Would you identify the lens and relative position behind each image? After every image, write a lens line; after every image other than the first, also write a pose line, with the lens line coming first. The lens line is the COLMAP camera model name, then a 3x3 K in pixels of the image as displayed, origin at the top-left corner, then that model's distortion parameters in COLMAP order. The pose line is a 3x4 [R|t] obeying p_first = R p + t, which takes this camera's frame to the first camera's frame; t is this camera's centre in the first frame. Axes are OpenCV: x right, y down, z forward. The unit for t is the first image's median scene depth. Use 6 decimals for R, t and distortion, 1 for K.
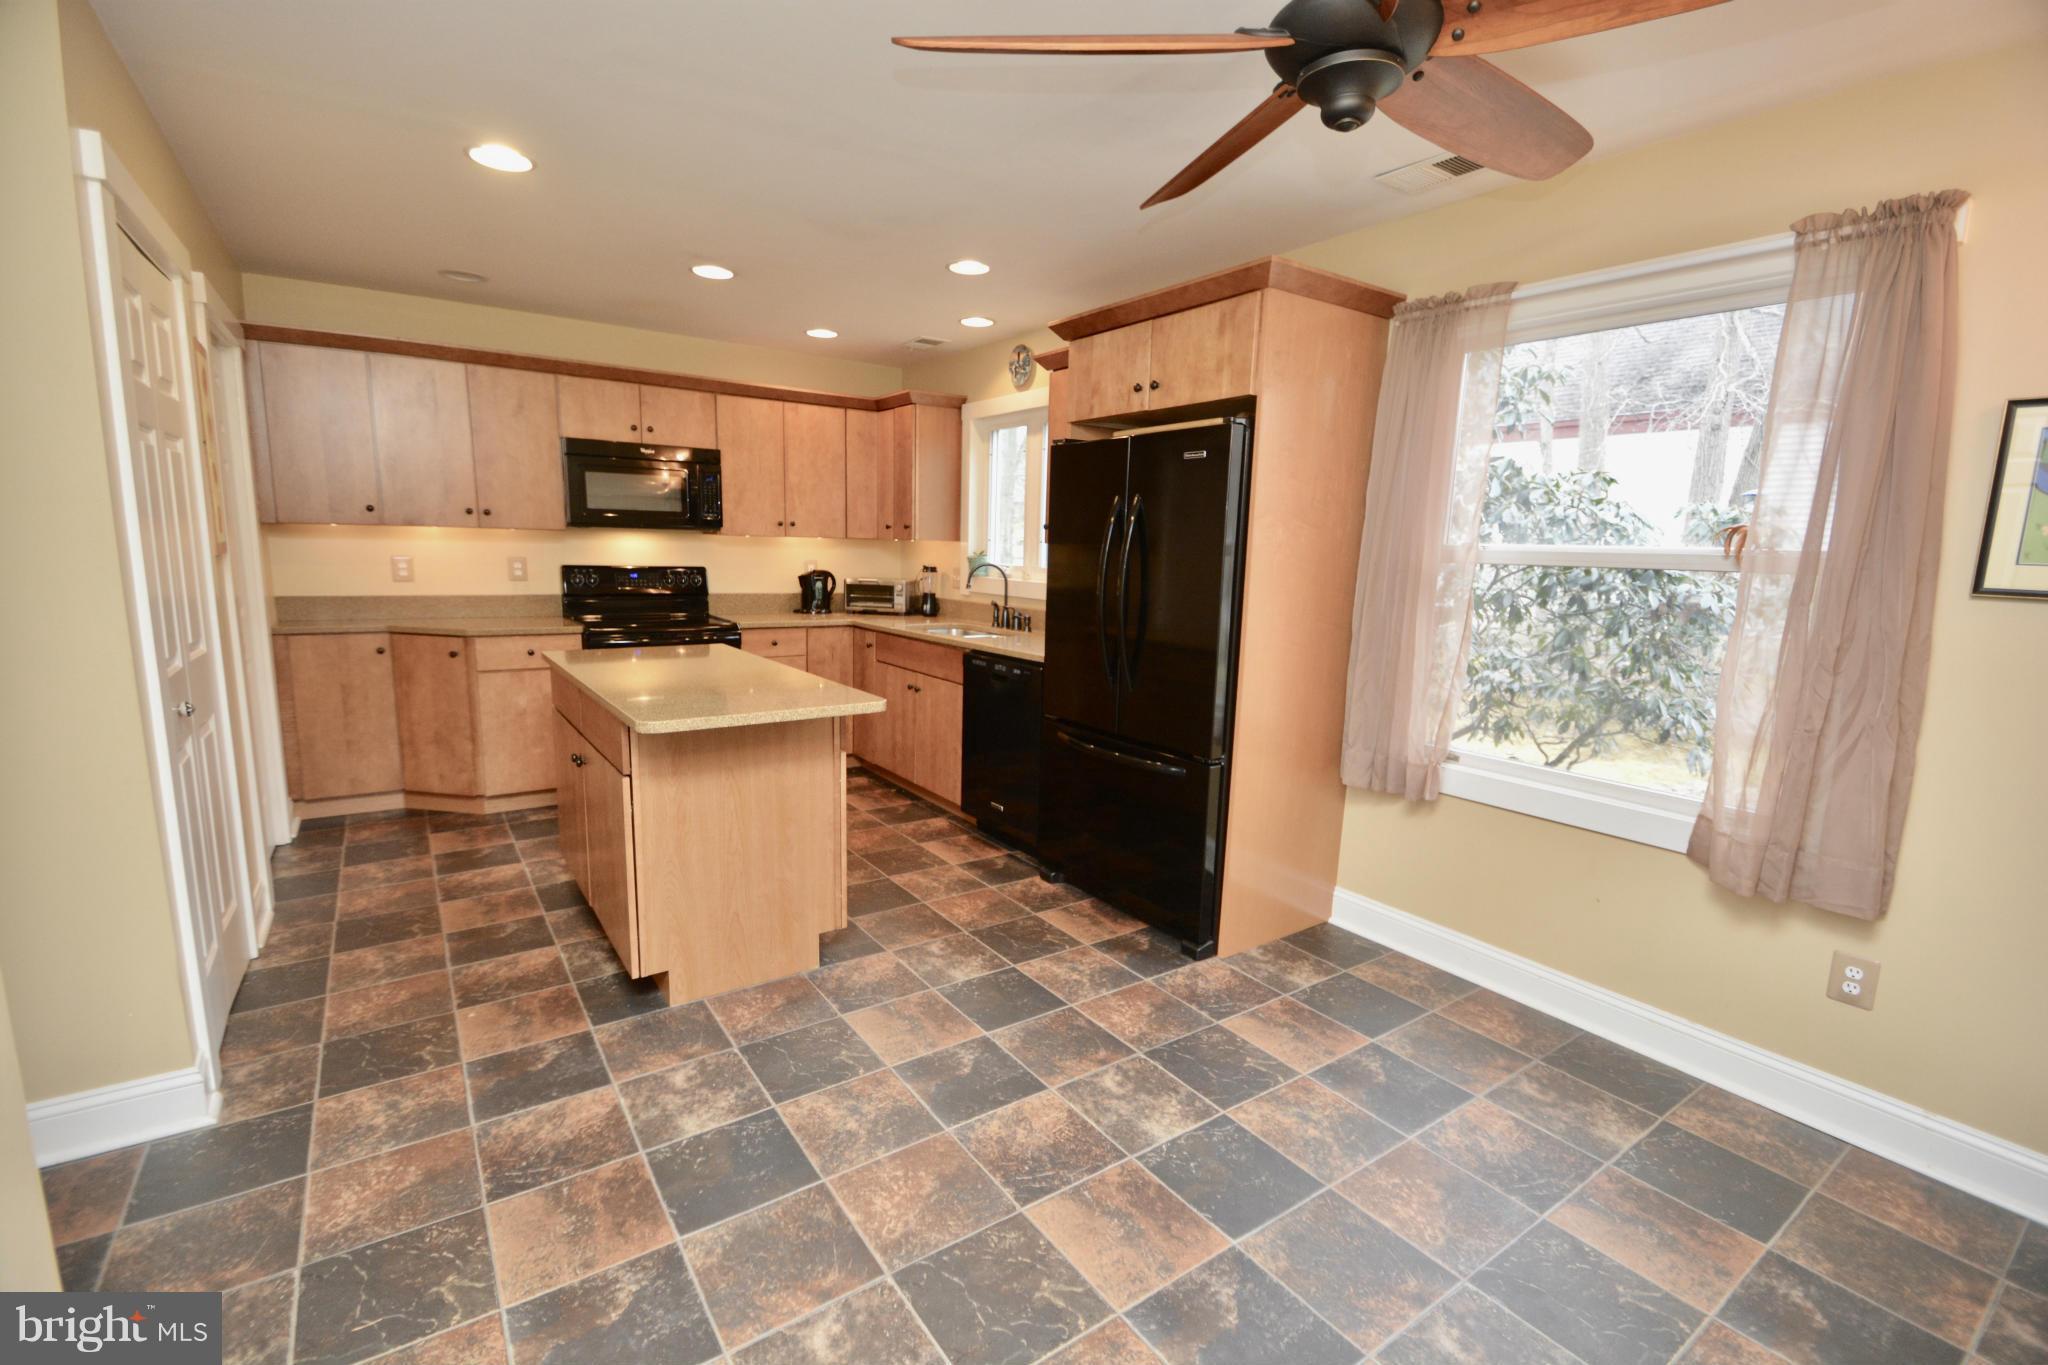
lens RADIAL K [[899.0, 0, 1026.8], [0, 899.0, 696.4], [0, 0, 1]] dist [0.003257, 0.000352]
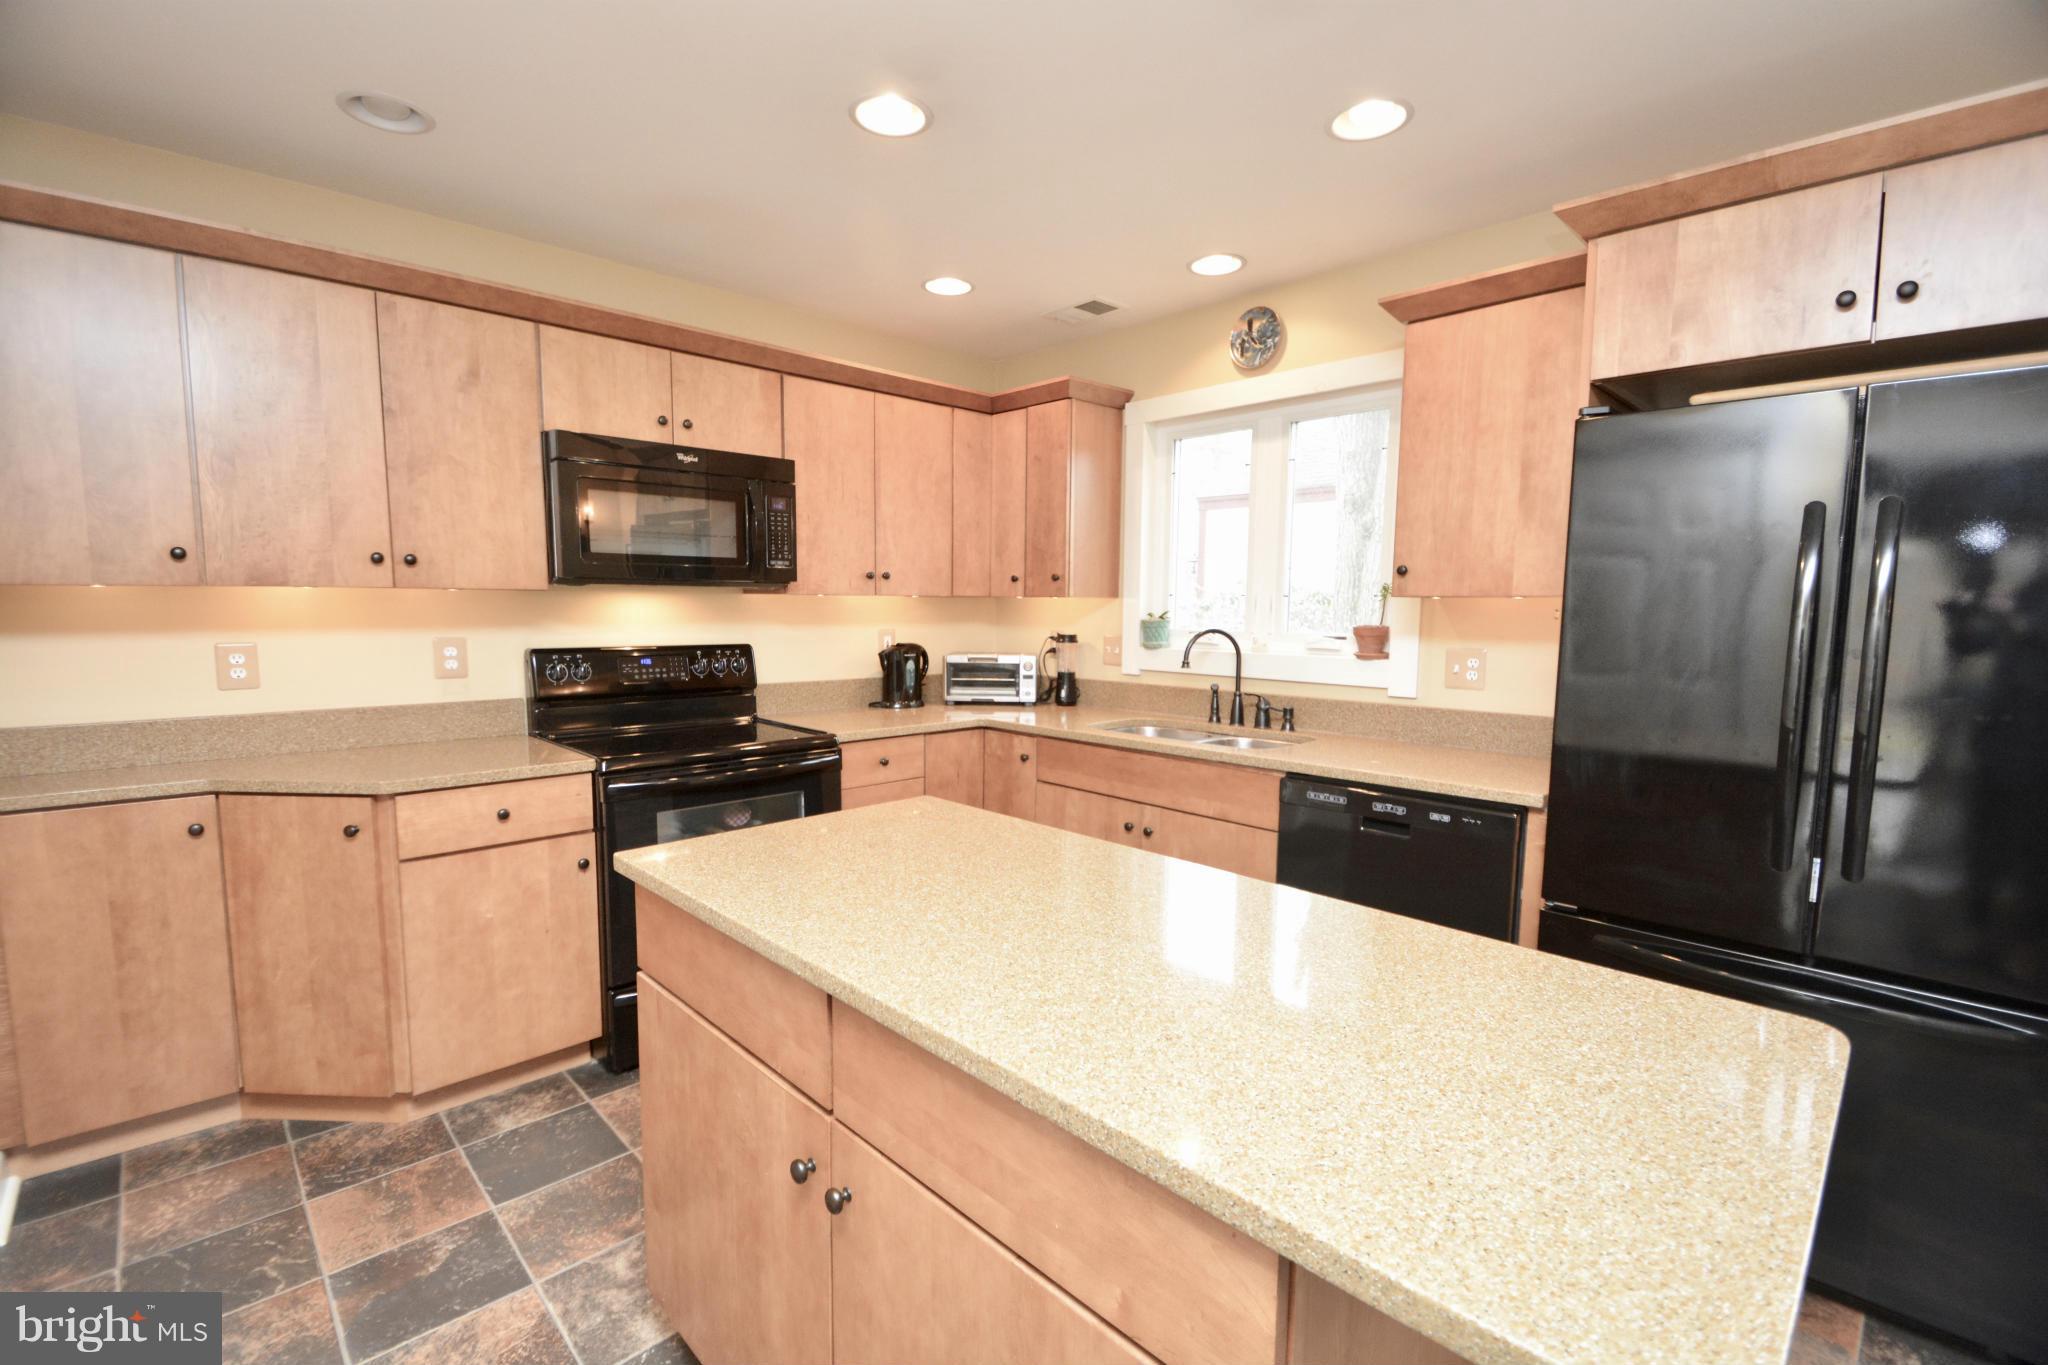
lens RADIAL K [[895.0, 0, 1018.7], [0, 895.0, 698.1], [0, 0, 1]] dist [0.016349, -0.017172]
pose [[0.988573, -0.034110, 0.146830, -0.289141], [0.042717, 0.997524, -0.055869, -0.067531], [-0.144561, 0.061503, 0.987583, 0.375527]]
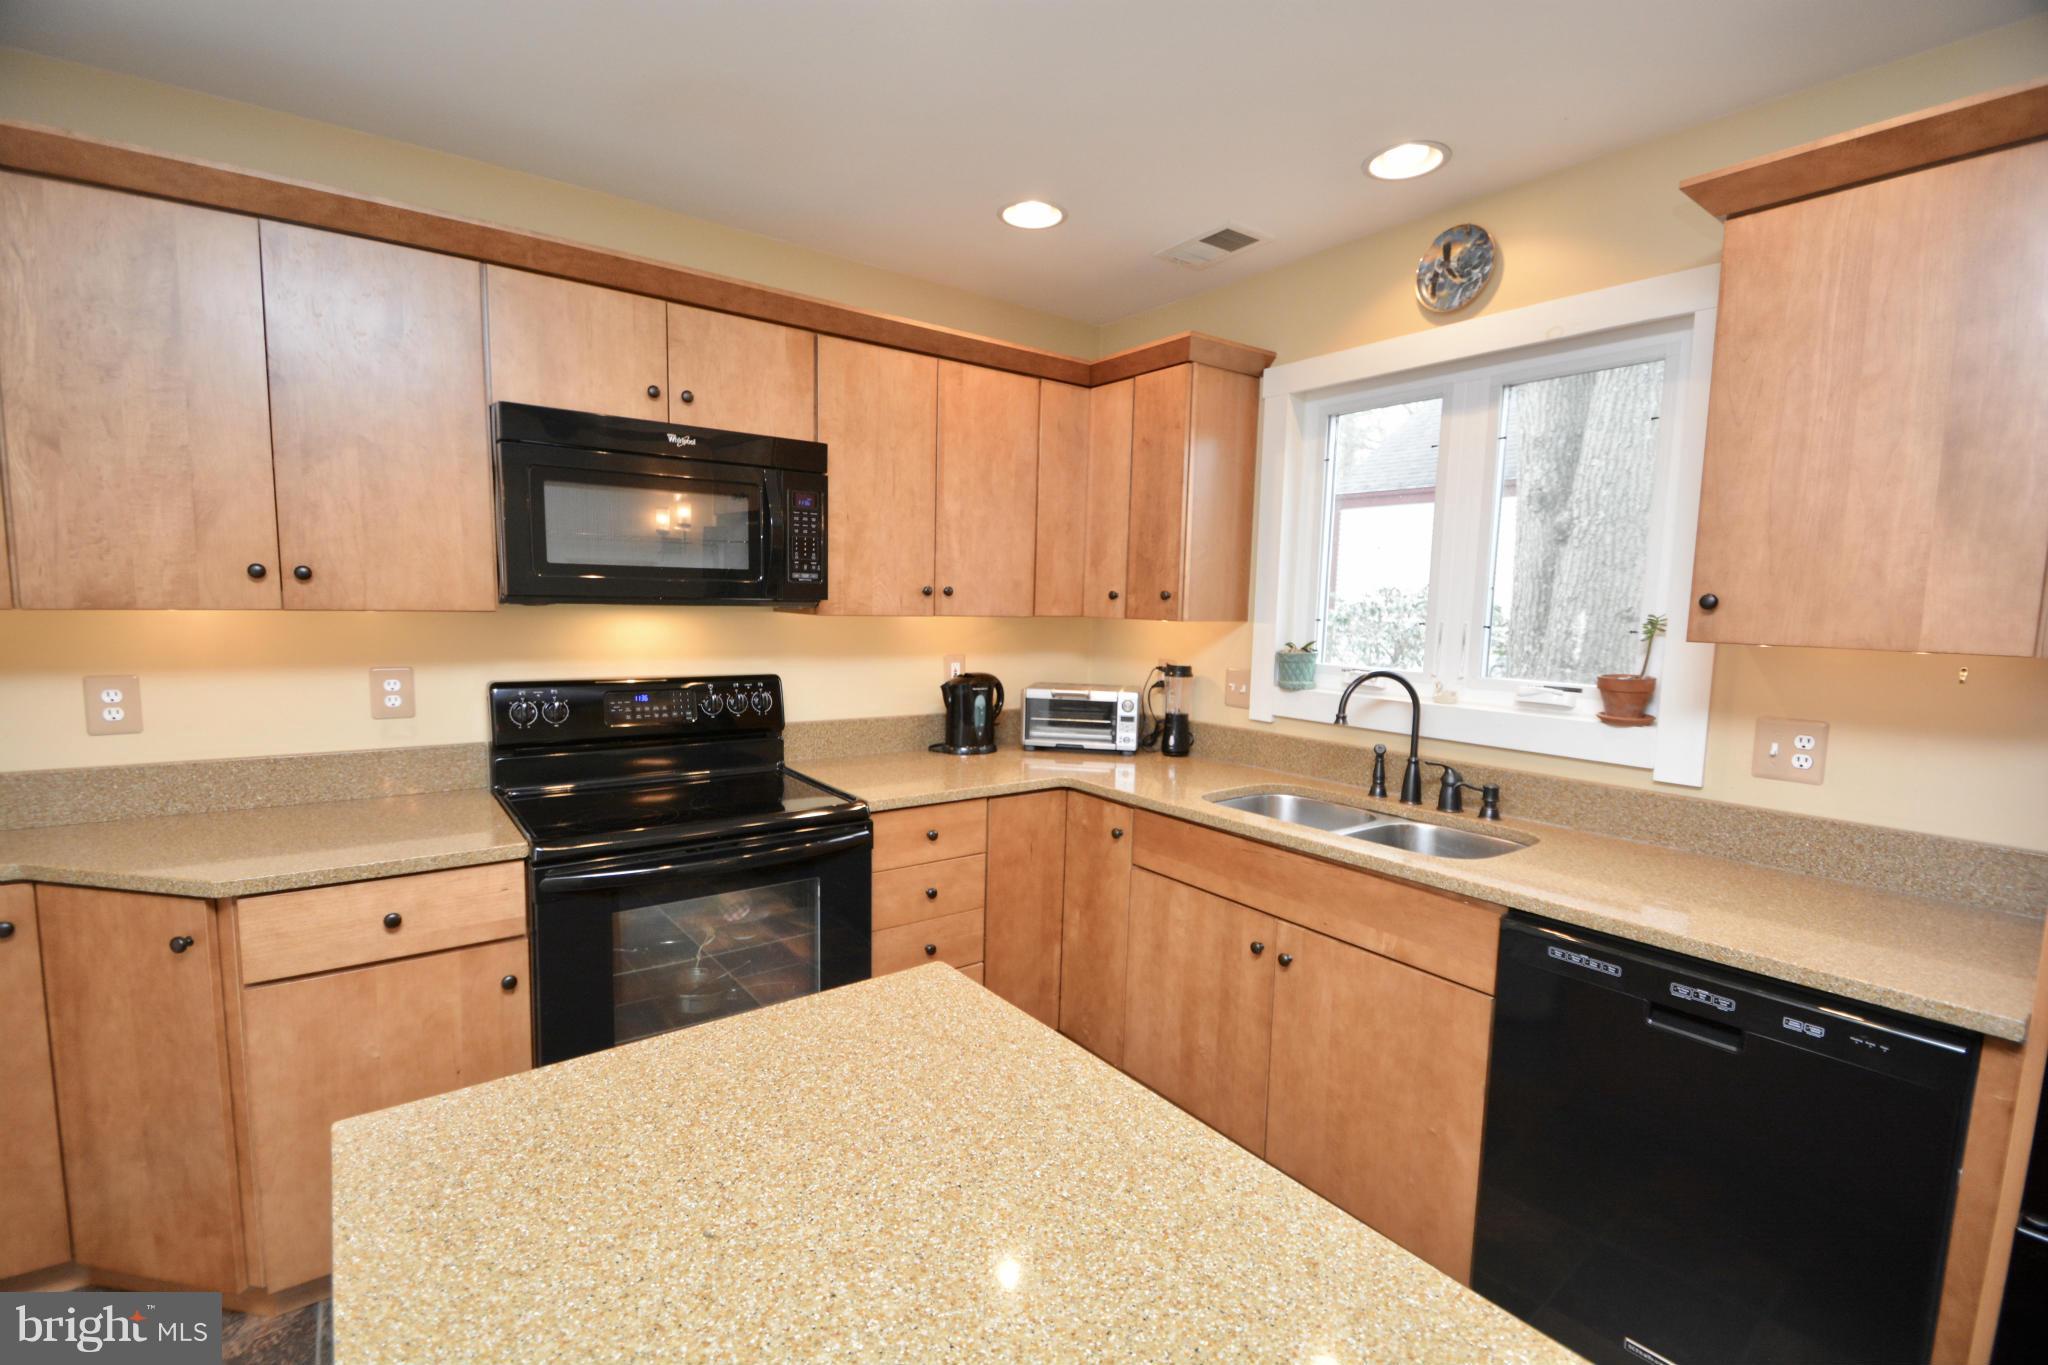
lens RADIAL K [[895.0, 0, 1018.7], [0, 895.0, 698.1], [0, 0, 1]] dist [0.016349, -0.017172]
pose [[0.999733, -0.007260, 0.021944, -0.253458], [0.008517, 0.998295, -0.057740, -0.109544], [-0.021487, 0.057912, 0.998090, 0.531410]]
